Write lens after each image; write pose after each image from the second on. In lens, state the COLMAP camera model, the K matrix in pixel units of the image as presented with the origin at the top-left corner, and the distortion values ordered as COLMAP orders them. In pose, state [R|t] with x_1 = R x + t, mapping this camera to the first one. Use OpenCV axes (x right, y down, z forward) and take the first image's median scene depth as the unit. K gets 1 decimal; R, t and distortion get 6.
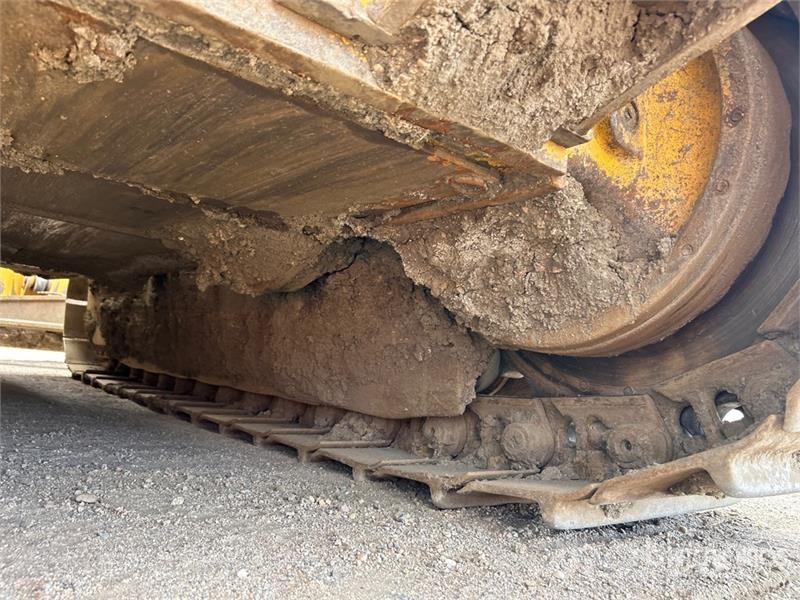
lens RADIAL K [[605.9, 0, 397.0], [0, 605.9, 294.2], [0, 0, 1]] dist [0.050198, -0.058543]
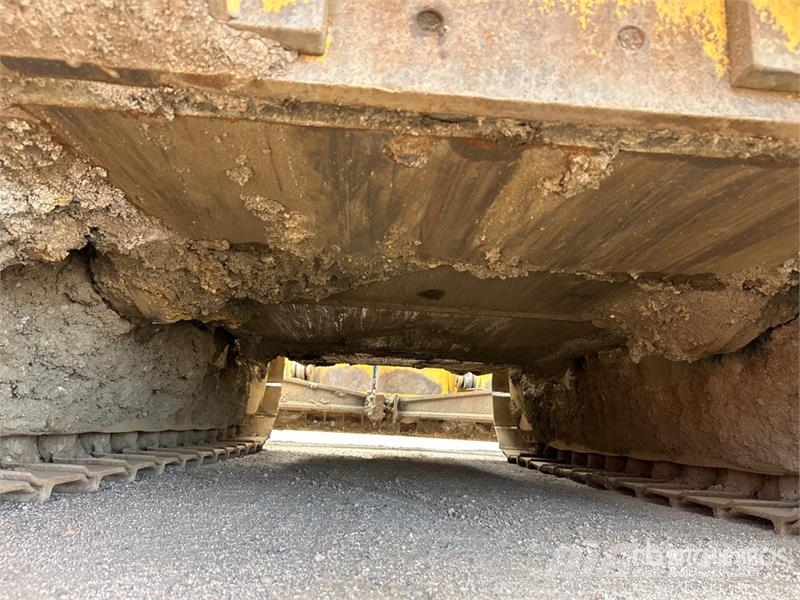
lens RADIAL K [[605.9, 0, 397.0], [0, 605.9, 294.2], [0, 0, 1]] dist [0.050198, -0.058543]
pose [[0.818373, -0.178669, -0.546207, -0.061565], [0.095505, 0.979509, -0.177313, 0.027926], [0.566696, 0.092943, 0.818668, -0.127359]]
